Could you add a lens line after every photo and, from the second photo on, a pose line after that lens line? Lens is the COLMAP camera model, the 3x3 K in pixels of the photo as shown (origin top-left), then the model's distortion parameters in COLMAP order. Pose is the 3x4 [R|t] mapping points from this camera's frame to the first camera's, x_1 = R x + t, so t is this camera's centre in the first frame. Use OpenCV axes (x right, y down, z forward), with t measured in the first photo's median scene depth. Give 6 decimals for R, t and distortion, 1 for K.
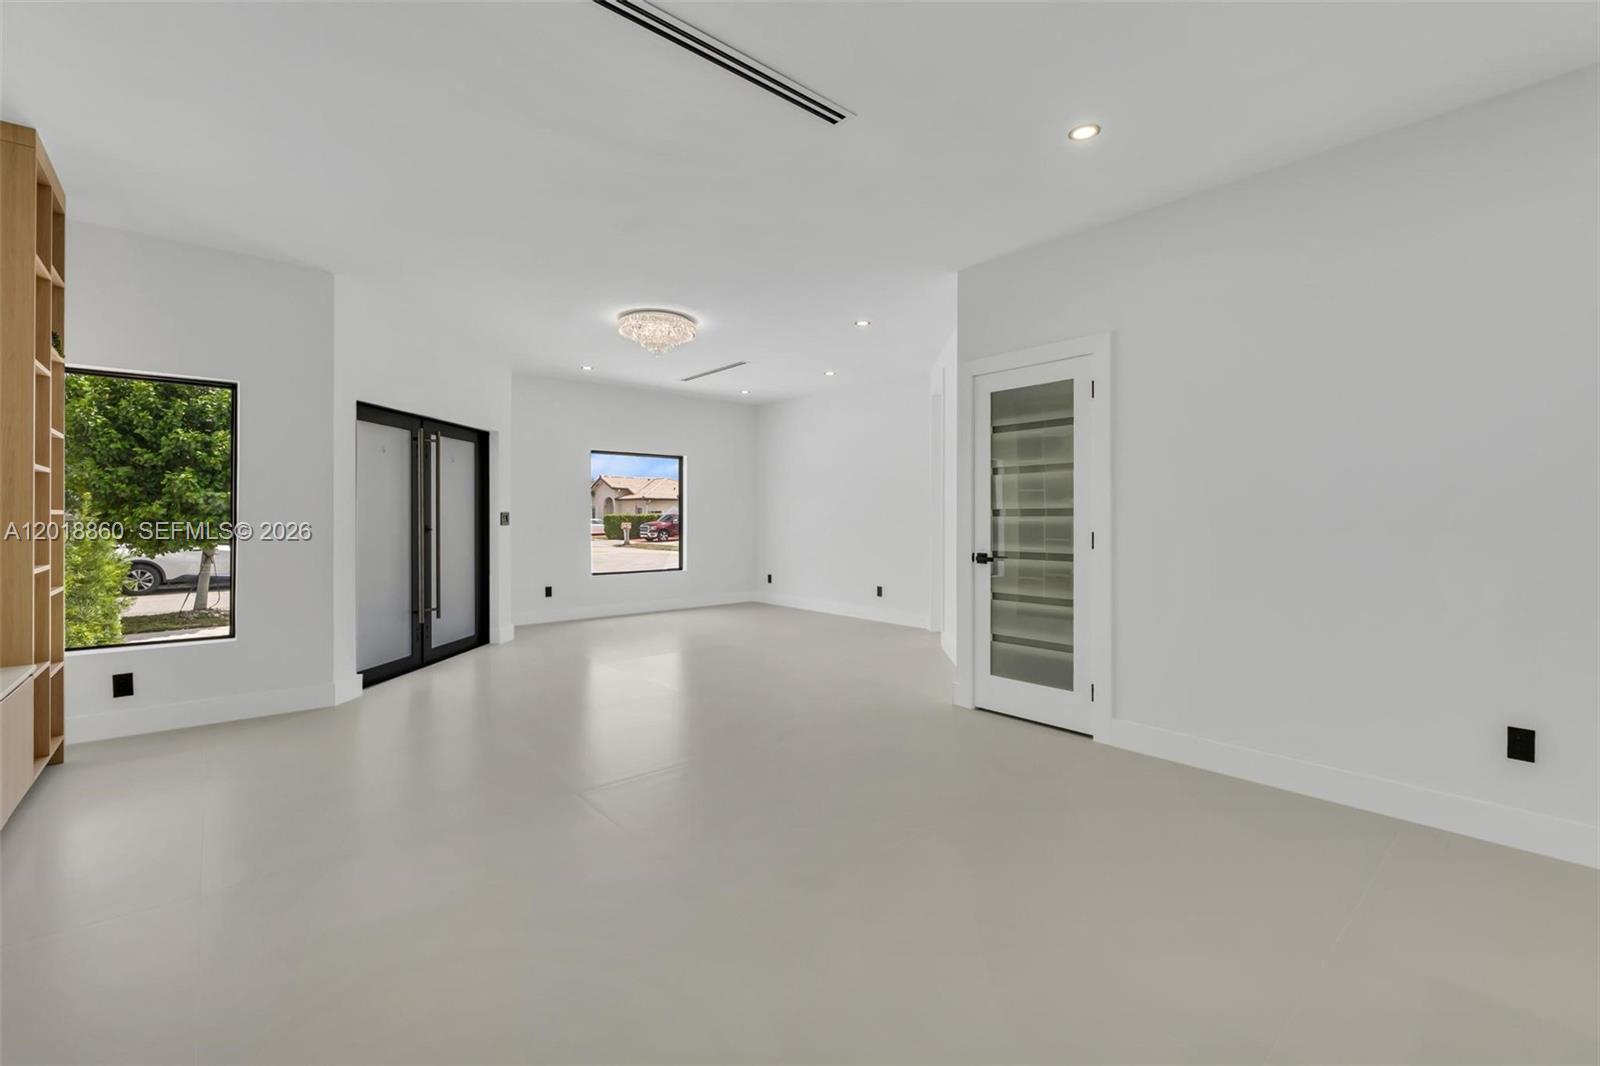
lens RADIAL K [[673.9, 0, 808.6], [0, 673.9, 519.1], [0, 0, 1]] dist [-0.000543, -0.000240]
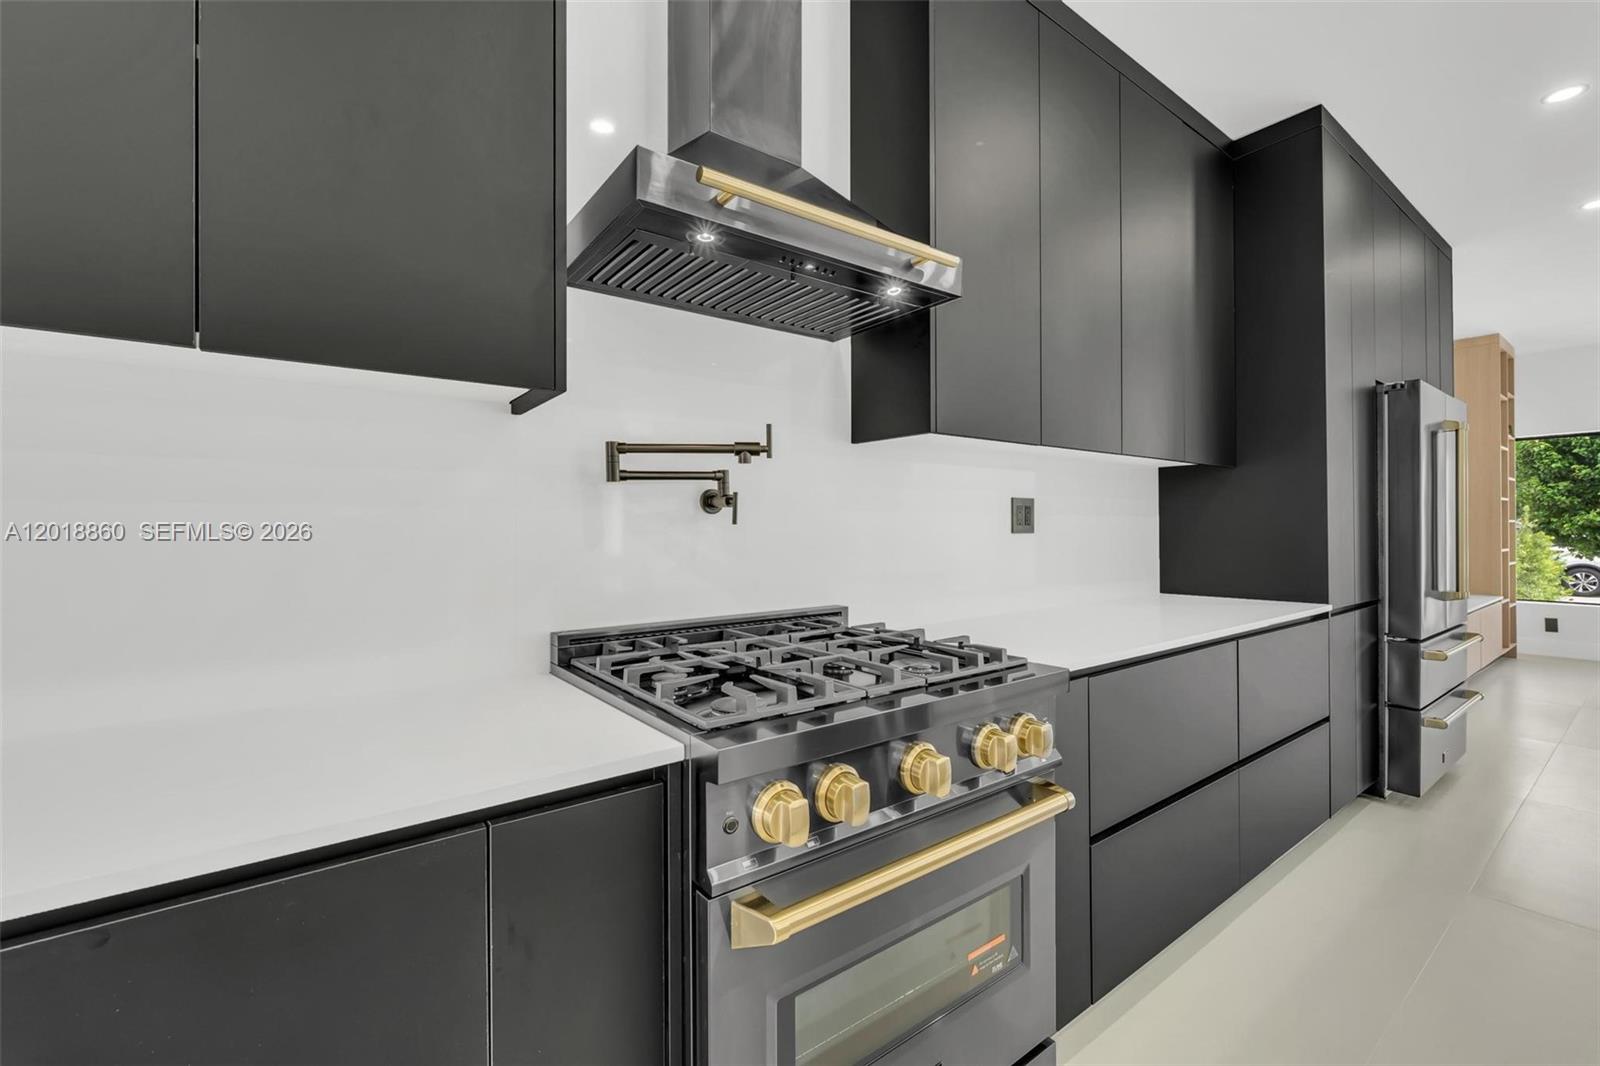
lens RADIAL K [[676.8, 0, 803.3], [0, 676.8, 524.4], [0, 0, 1]] dist [-0.001725, -0.000387]
pose [[-0.076800, -0.006883, -0.997023, 0.312433], [0.003444, 0.999968, -0.007168, 0.001588], [0.997041, -0.003984, -0.076774, -0.282839]]
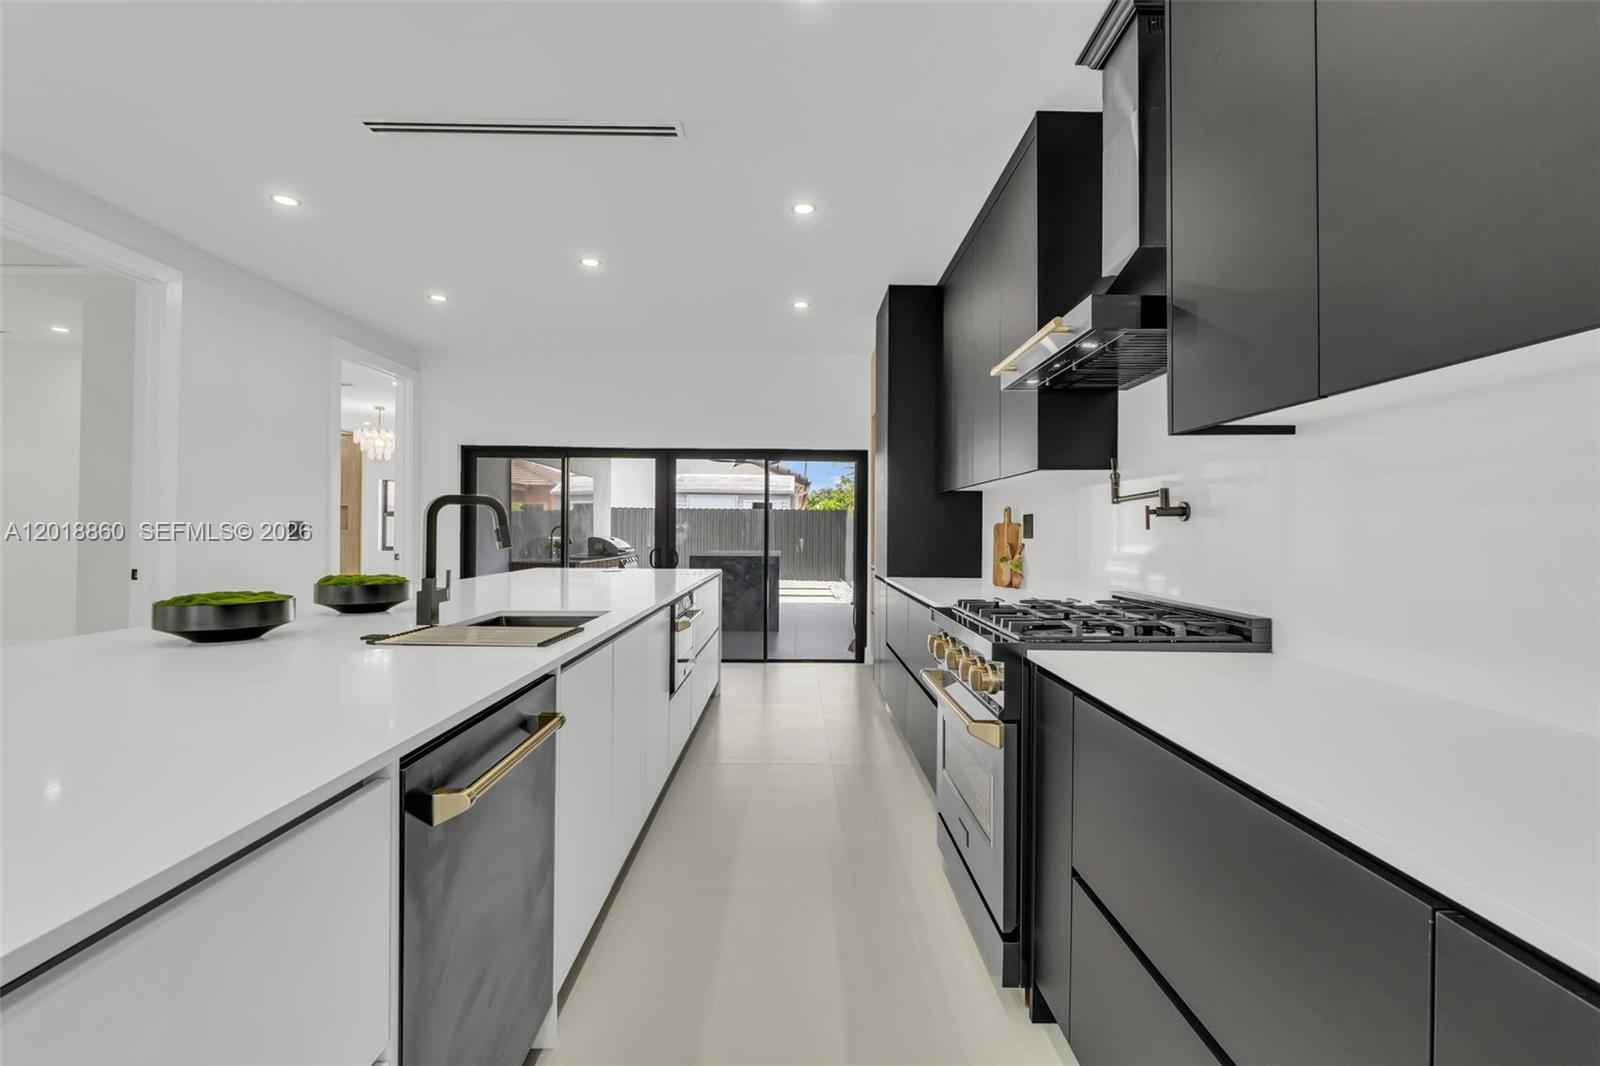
lens RADIAL K [[667.2, 0, 800.0], [0, 667.2, 533.0], [0, 0, 1]] dist [-0.026310, -0.000072]
pose [[-0.756554, -0.007846, 0.653884, 0.091244], [-0.003543, 0.999963, 0.007900, 0.000041], [-0.653922, 0.003660, -0.756553, -0.070009]]
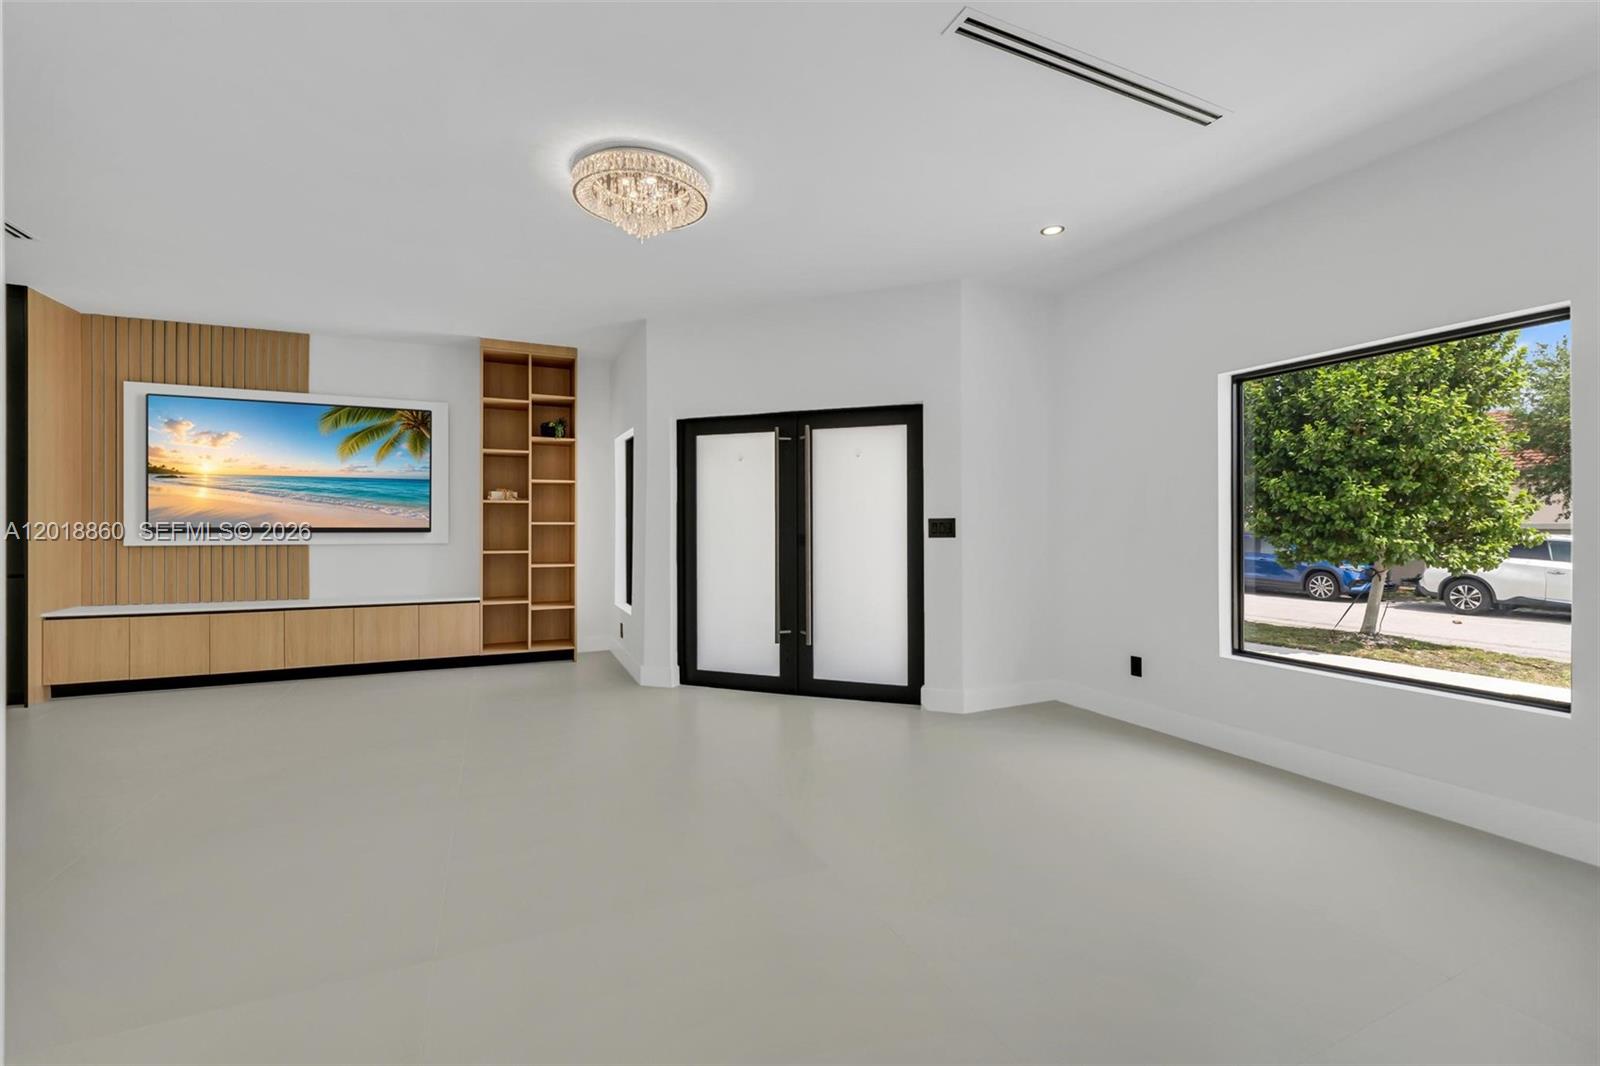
lens RADIAL K [[642.5, 0, 856.0], [0, 642.5, 527.3], [0, 0, 1]] dist [0.001990, 0.000208]
pose [[-0.288399, -0.004428, -0.957500, 0.128291], [-0.001097, 0.999990, -0.004294, 0.001765], [0.957510, -0.000188, -0.288401, 0.777339]]
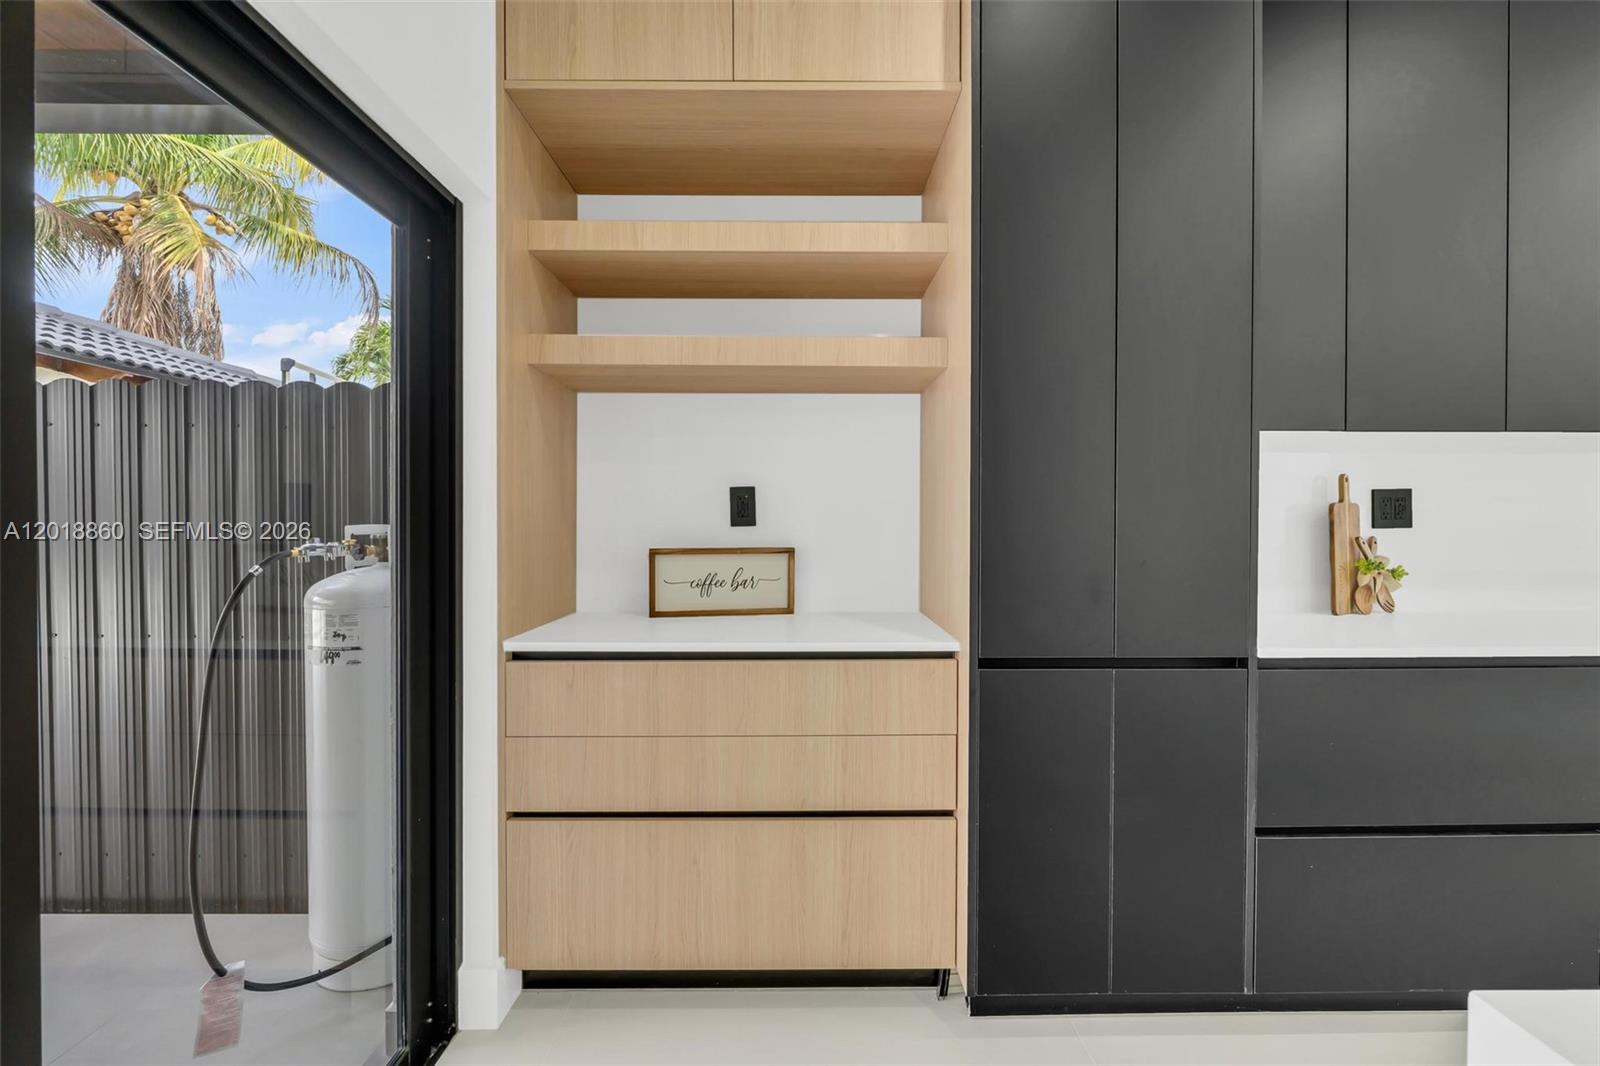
lens RADIAL K [[670.2, 0, 800.0], [0, 670.2, 533.0], [0, 0, 1]] dist [-0.005029, -0.000038]
pose [[-0.656069, 0.012488, -0.754597, 0.545056], [-0.000941, 0.999849, 0.017364, 0.003331], [0.754700, 0.012103, -0.655958, -0.437611]]
